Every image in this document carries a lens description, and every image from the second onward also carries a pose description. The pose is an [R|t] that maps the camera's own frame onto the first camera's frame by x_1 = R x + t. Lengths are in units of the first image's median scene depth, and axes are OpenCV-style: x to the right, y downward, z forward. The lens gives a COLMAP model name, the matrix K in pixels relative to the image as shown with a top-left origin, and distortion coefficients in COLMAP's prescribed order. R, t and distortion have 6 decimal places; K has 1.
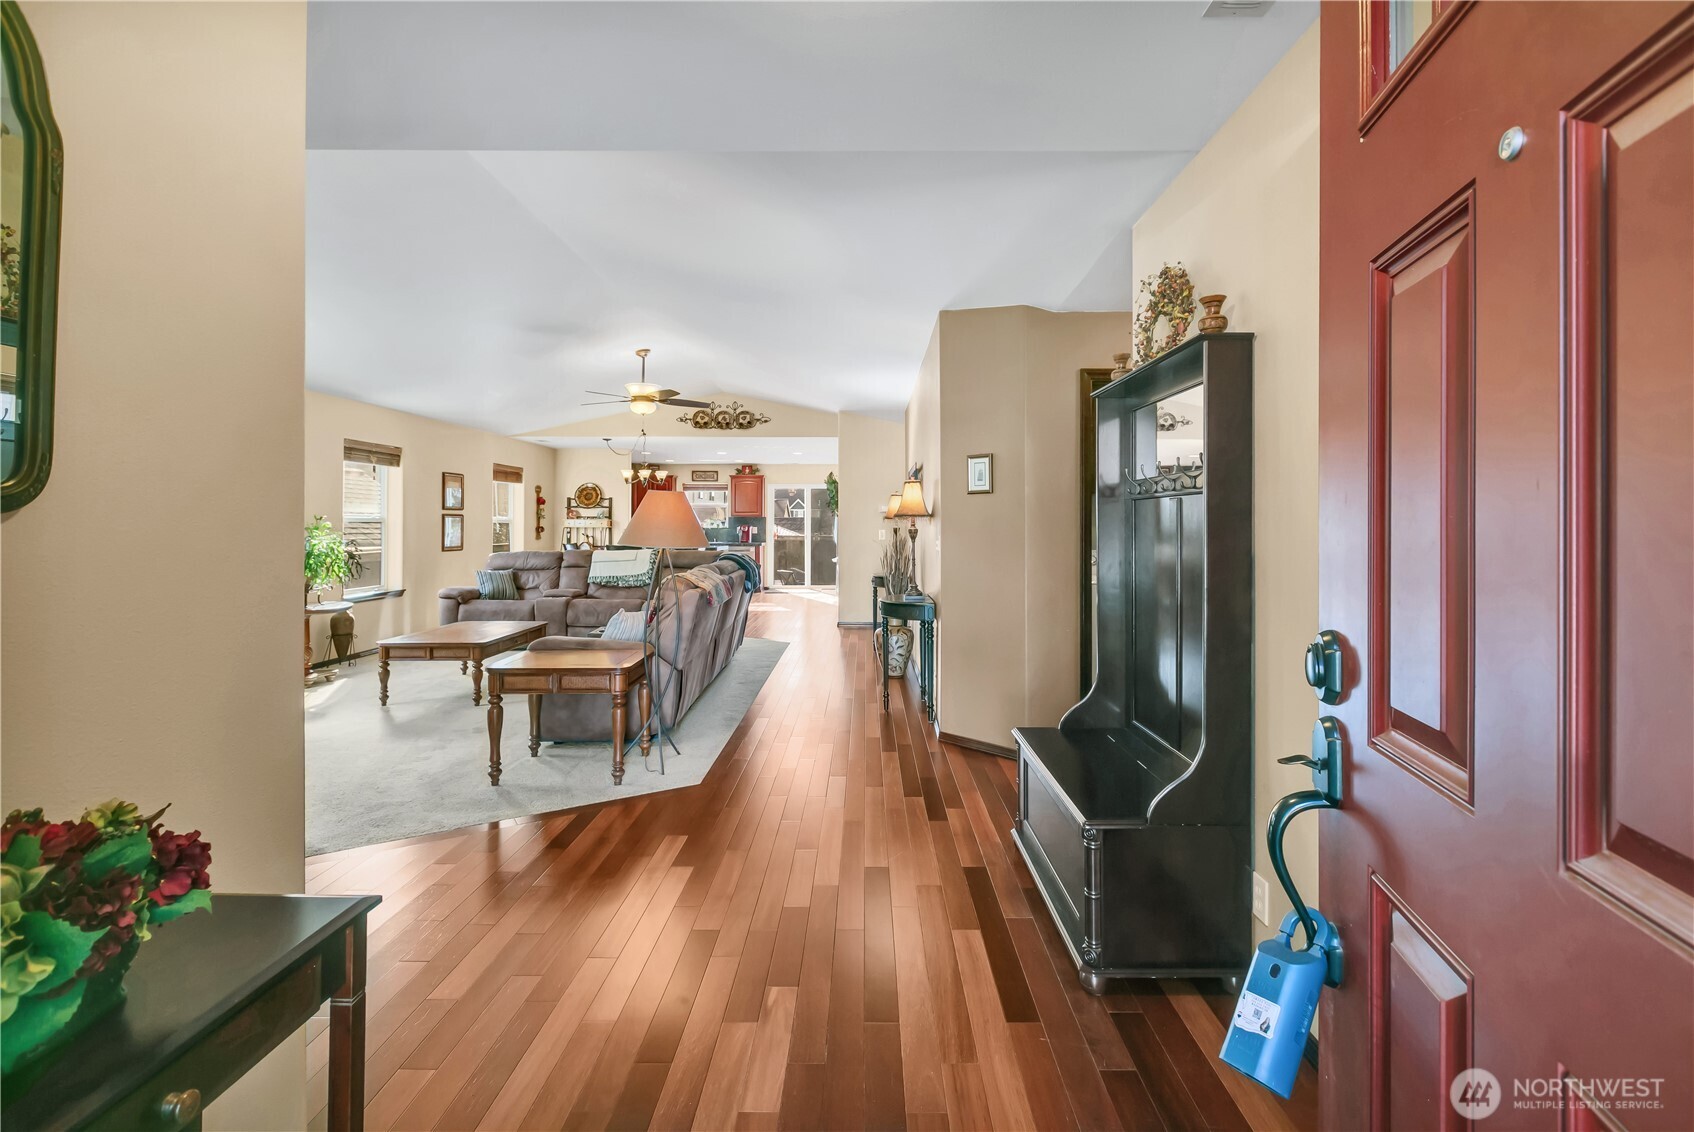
lens RADIAL K [[776.5, 0, 849.7], [0, 776.5, 532.2], [0, 0, 1]] dist [0.016136, 0.000075]
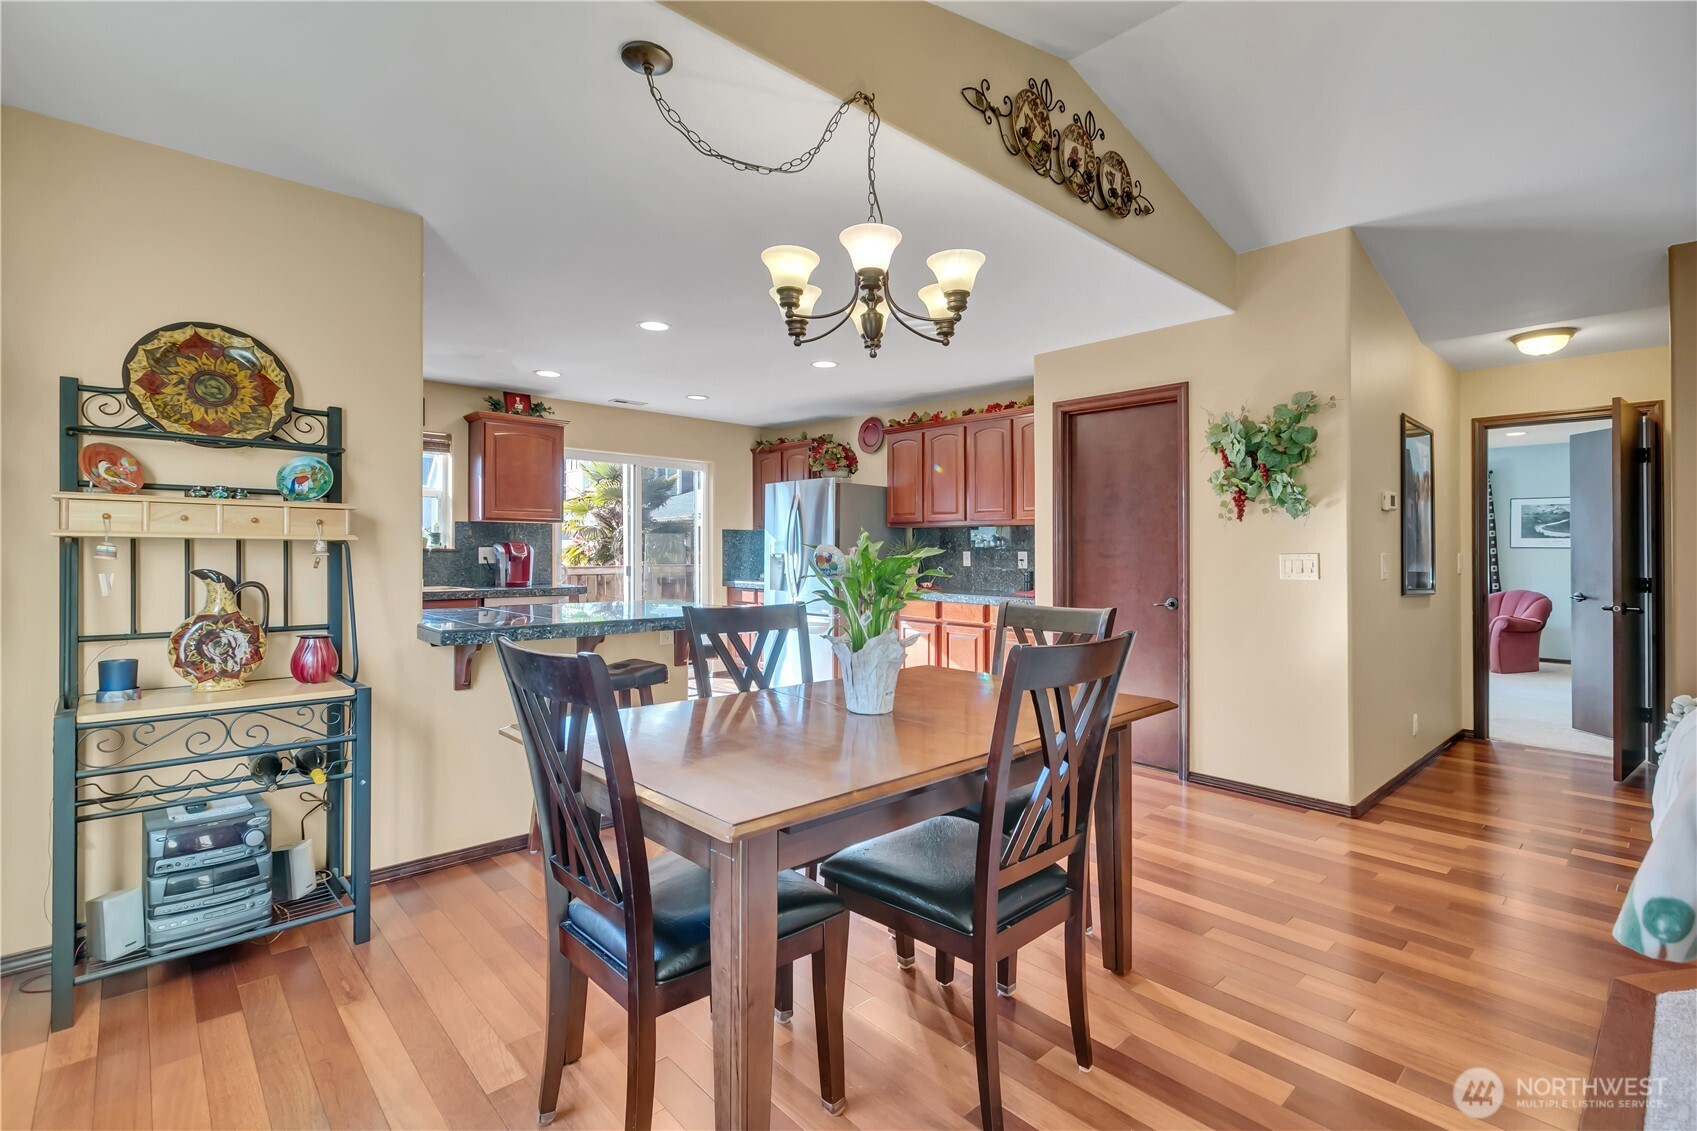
lens RADIAL K [[783.0, 0, 854.4], [0, 783.0, 531.5], [0, 0, 1]] dist [-0.000603, 0.000154]
pose [[0.723606, 0.019571, 0.689936, -0.485830], [0.003341, 0.999487, -0.031856, -0.002074], [-0.690205, 0.025357, 0.723169, 1.008588]]
